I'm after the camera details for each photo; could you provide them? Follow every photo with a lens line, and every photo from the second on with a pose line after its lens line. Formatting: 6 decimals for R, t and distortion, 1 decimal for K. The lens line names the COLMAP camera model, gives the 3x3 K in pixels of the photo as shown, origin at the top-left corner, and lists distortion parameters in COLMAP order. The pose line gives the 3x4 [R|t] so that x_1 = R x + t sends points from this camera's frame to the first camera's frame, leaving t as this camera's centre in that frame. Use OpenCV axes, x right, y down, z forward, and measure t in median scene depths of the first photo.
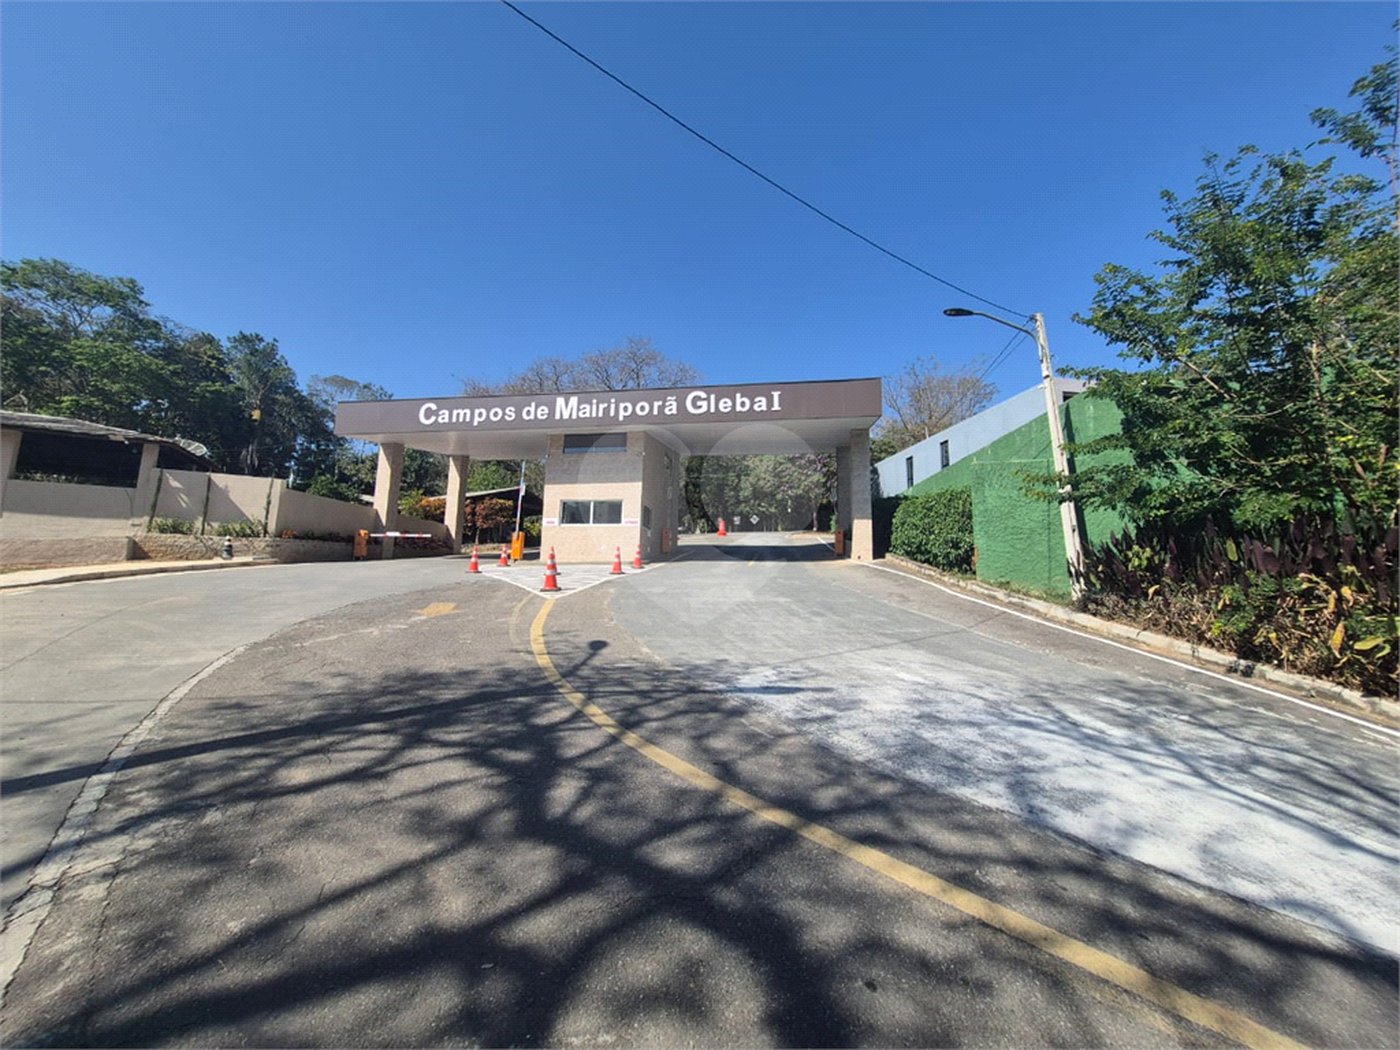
lens RADIAL K [[542.6, 0, 688.8], [0, 542.6, 525.1], [0, 0, 1]] dist [-0.016058, 0.000047]
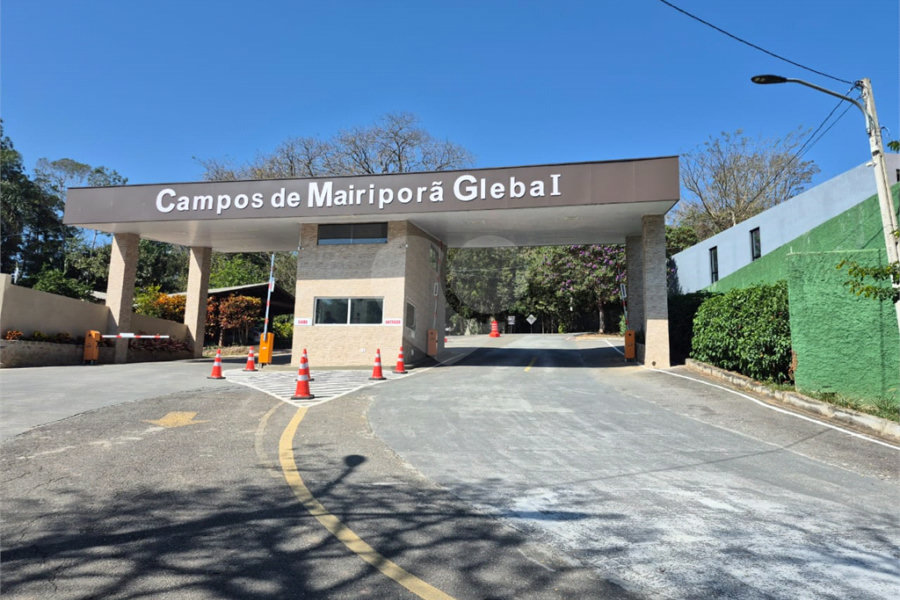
lens RADIAL K [[351.4, 0, 445.3], [0, 351.4, 303.2], [0, 0, 1]] dist [-0.010544, -0.000368]
pose [[0.999576, 0.000369, -0.029114, -0.002341], [-0.001704, 0.998948, -0.045824, -0.010183], [0.029067, 0.045854, 0.998525, 0.428296]]
